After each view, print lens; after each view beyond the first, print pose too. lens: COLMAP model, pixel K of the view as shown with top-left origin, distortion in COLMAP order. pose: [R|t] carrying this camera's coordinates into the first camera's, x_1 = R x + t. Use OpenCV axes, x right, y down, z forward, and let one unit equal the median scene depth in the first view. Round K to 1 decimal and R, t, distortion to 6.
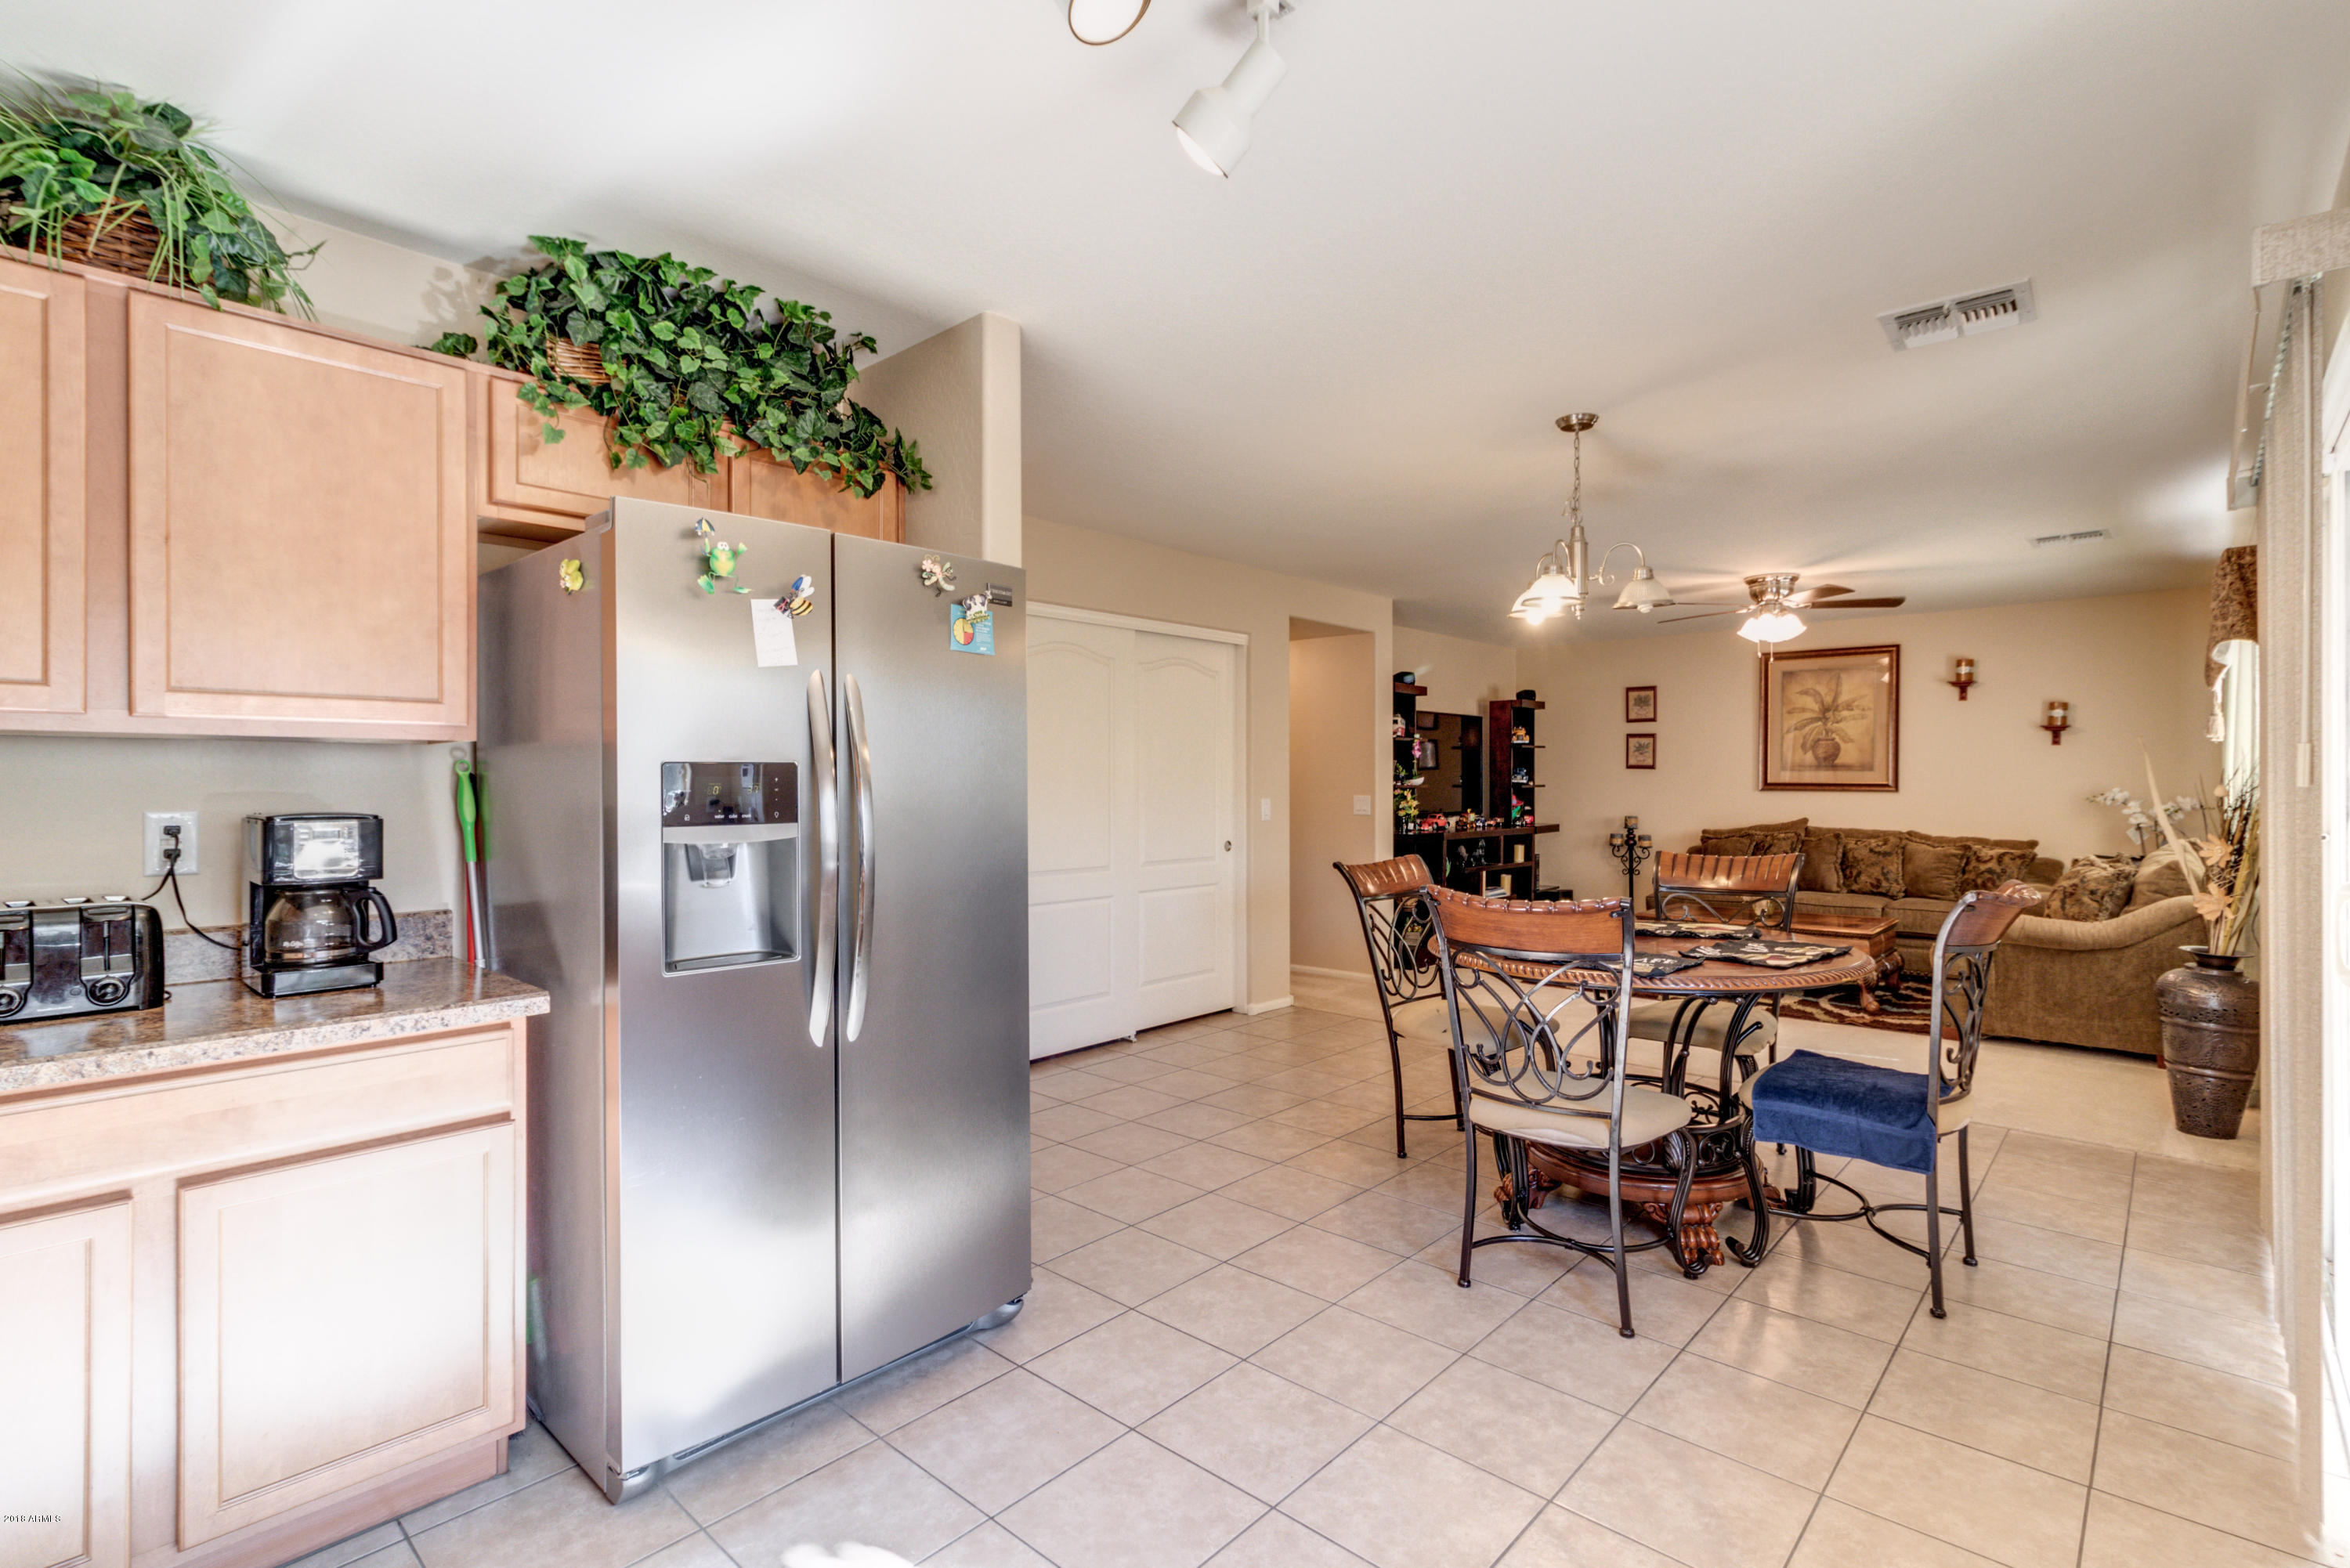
lens RADIAL K [[1080.6, 0, 1161.7], [0, 1080.6, 788.7], [0, 0, 1]] dist [0.000532, 0.000900]
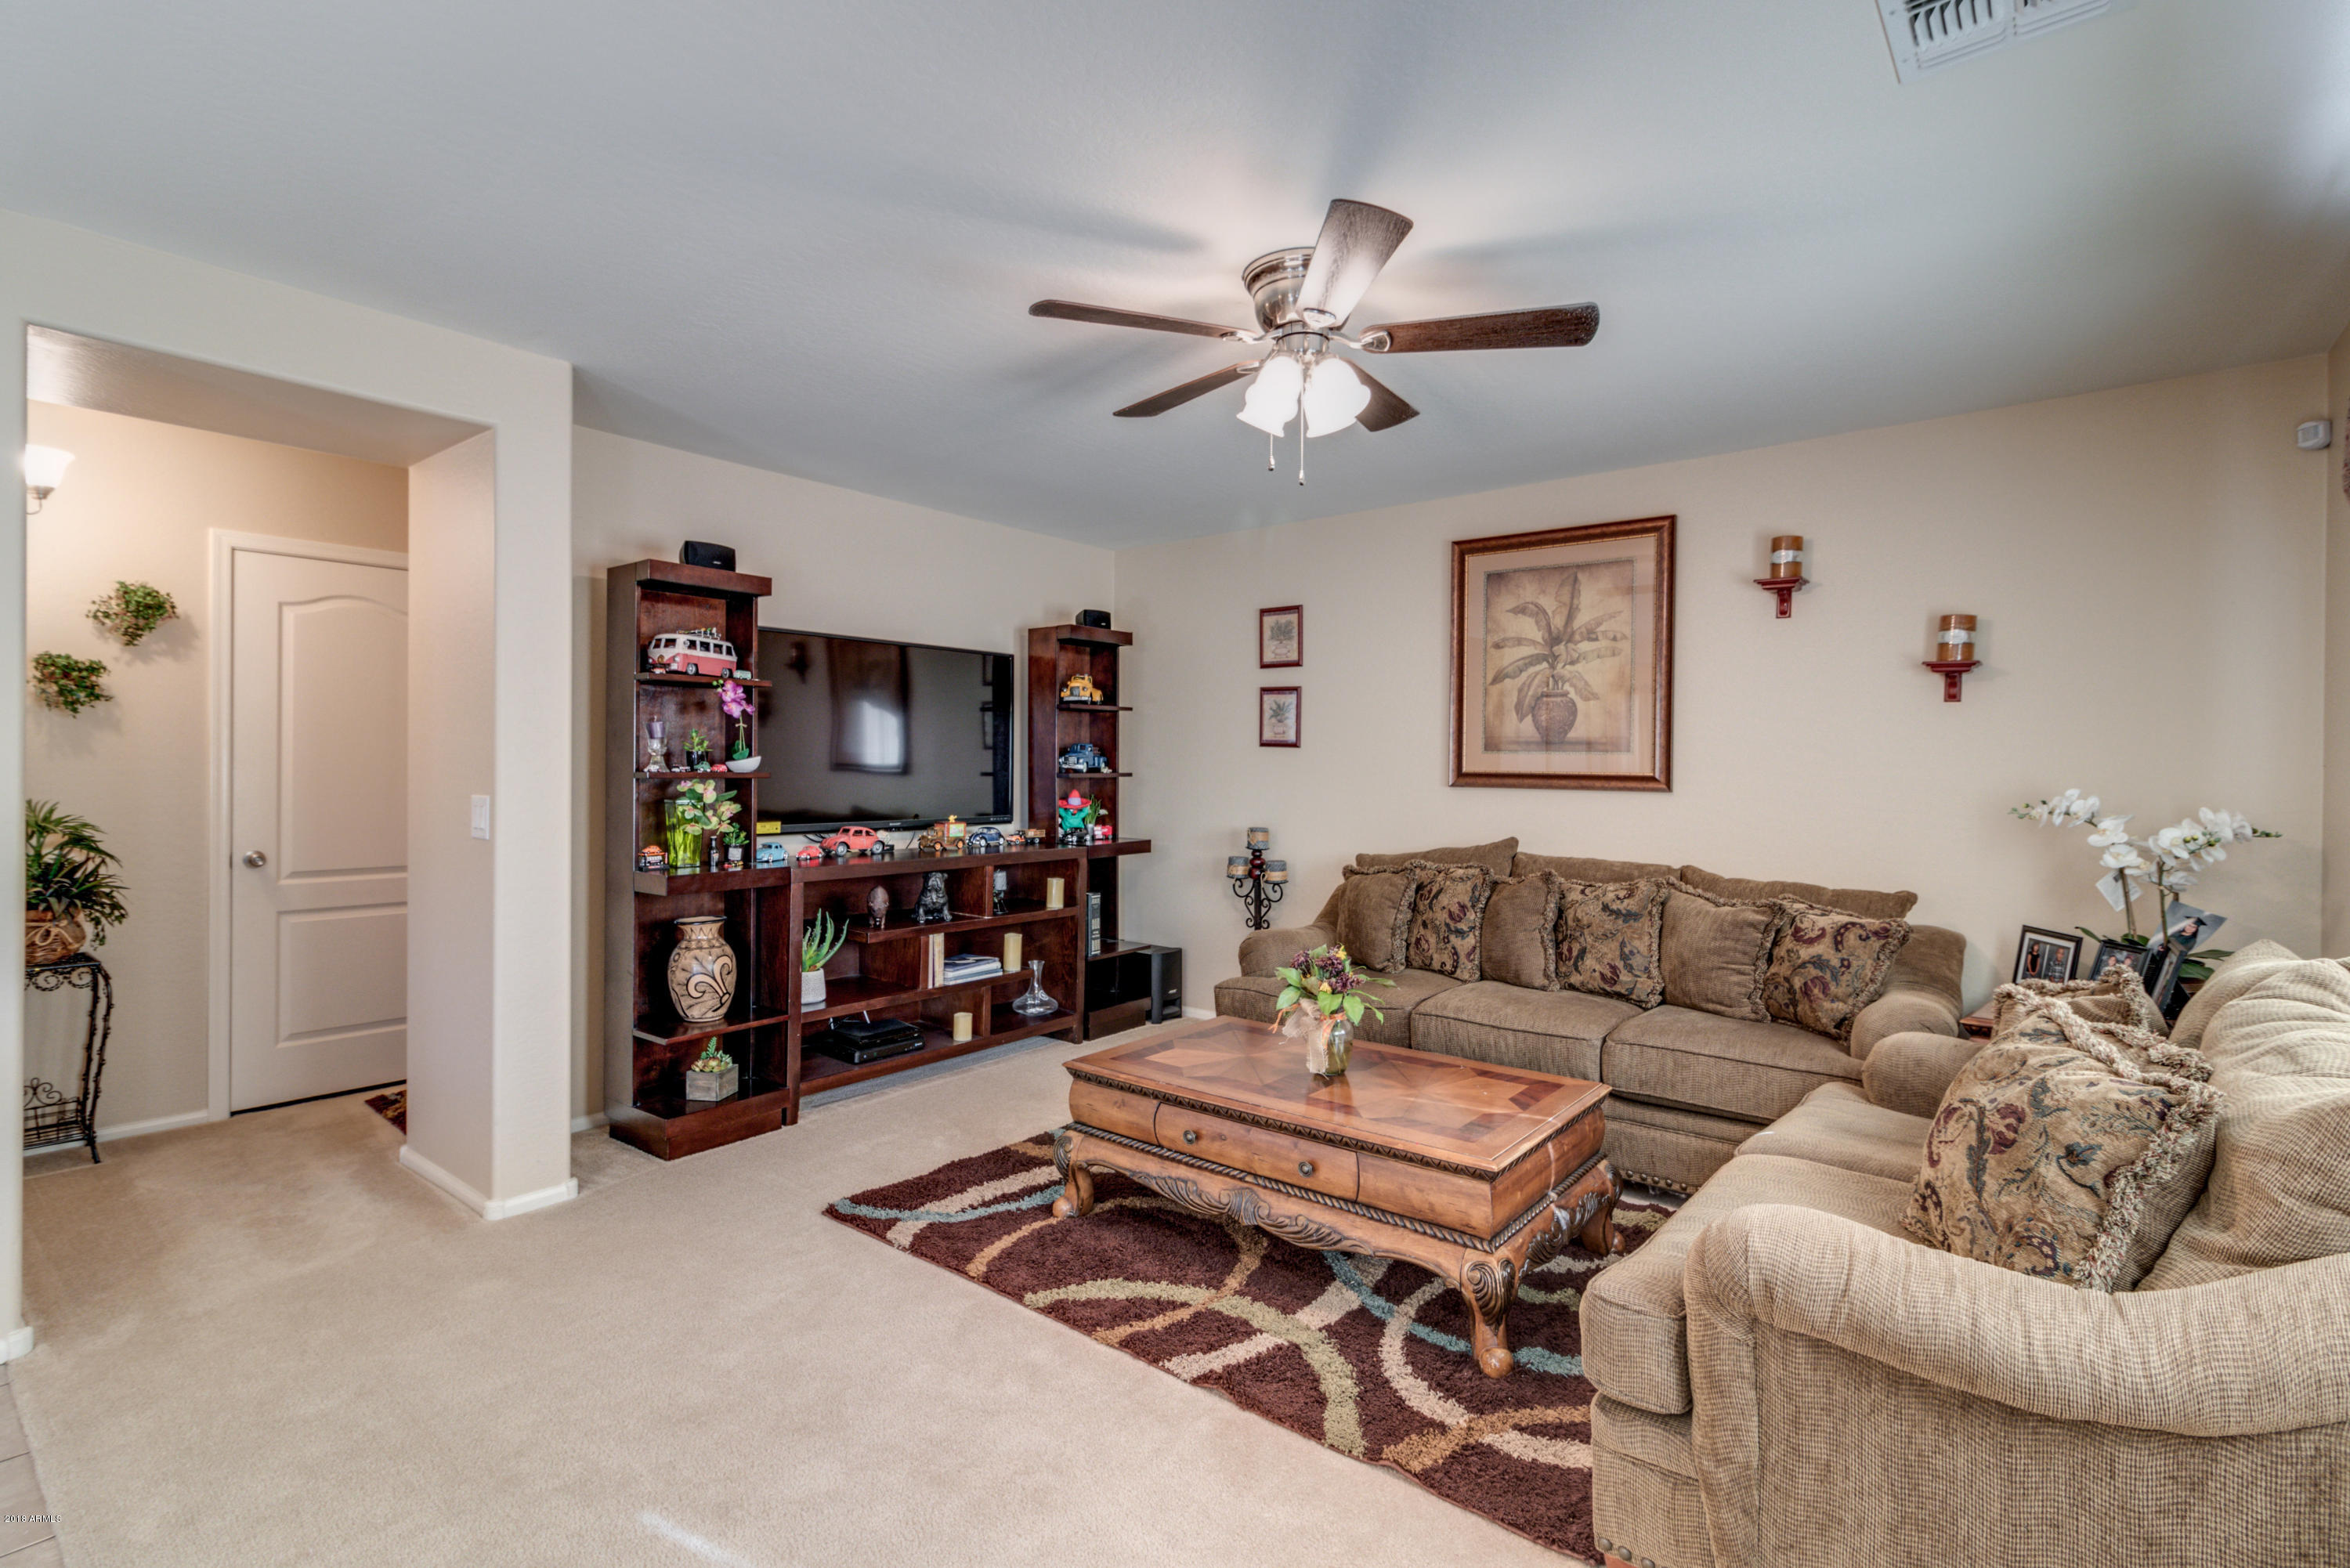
lens RADIAL K [[1097.3, 0, 1159.4], [0, 1097.3, 776.0], [0, 0, 1]] dist [0.001585, 0.000919]
pose [[0.997544, 0.007477, 0.069636, 0.390979], [-0.007592, 0.999970, 0.001391, -0.003561], [-0.069623, -0.001916, 0.997572, 0.475970]]
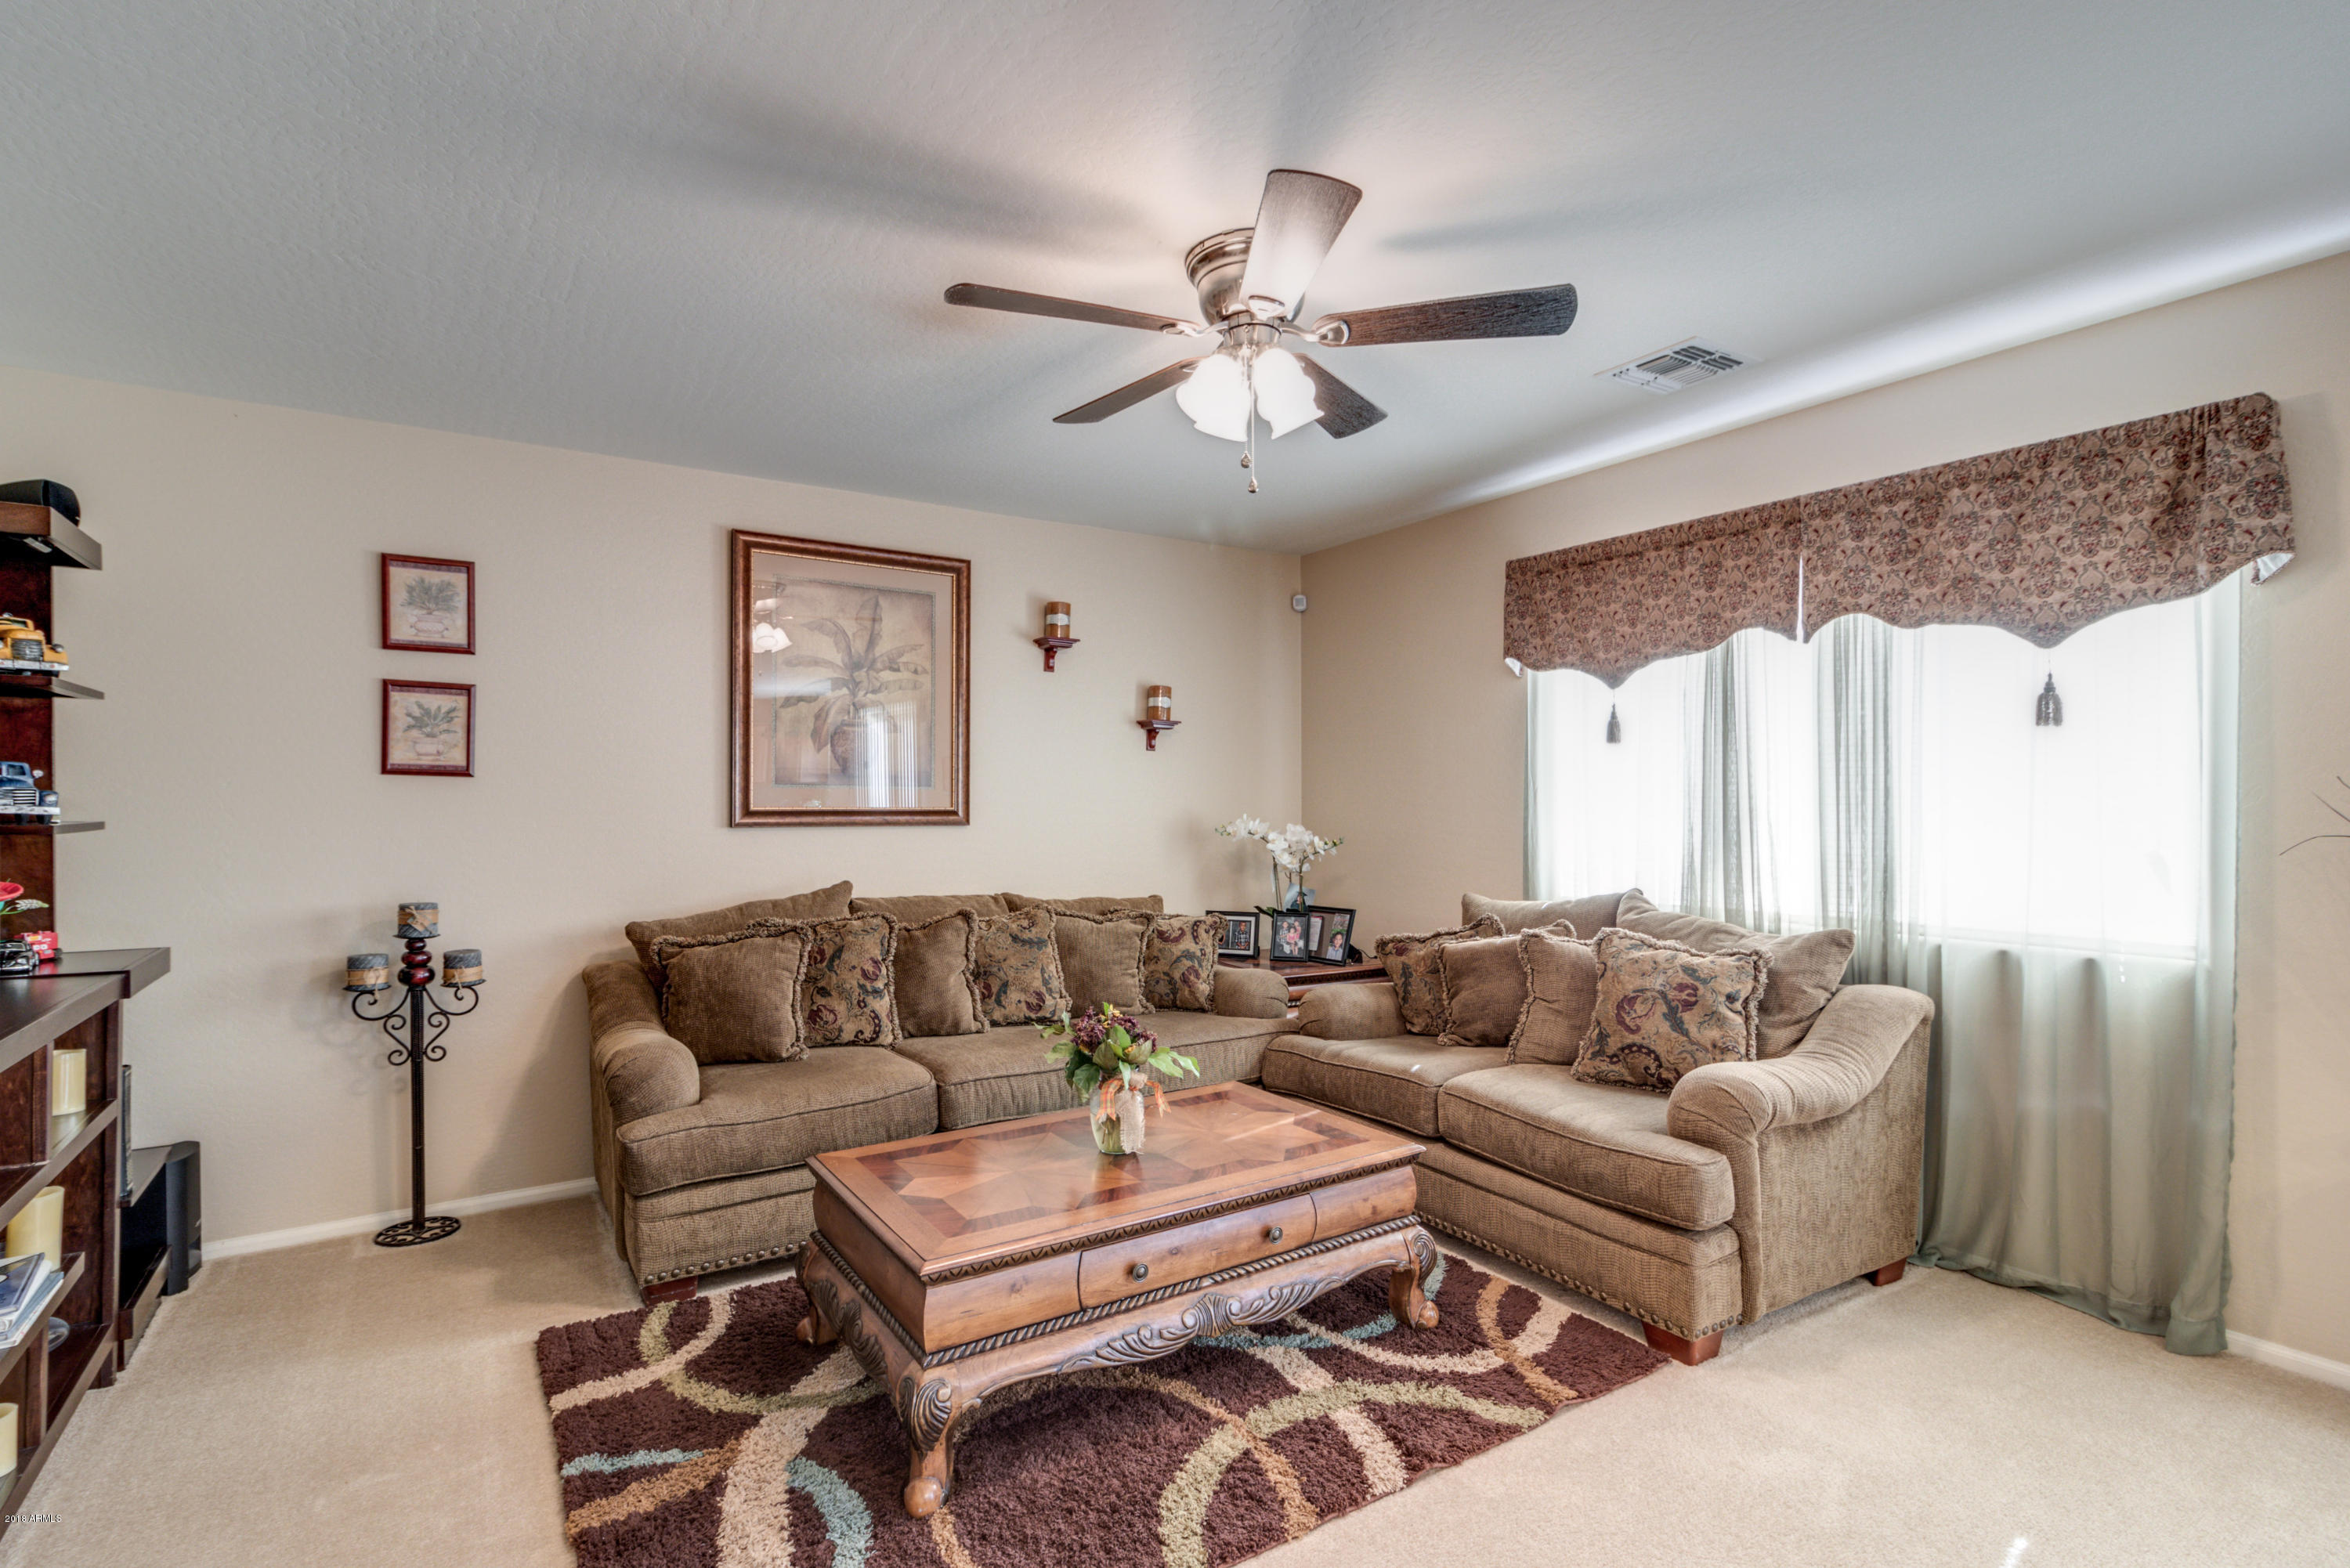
lens RADIAL K [[1117.5, 0, 1179.1], [0, 1117.5, 806.9], [0, 0, 1]] dist [0.001041, 0.000457]
pose [[0.234994, -0.002940, 0.971992, 0.145253], [0.012144, 0.999926, 0.000089, -0.004979], [-0.971921, 0.011783, 0.235013, 0.758367]]
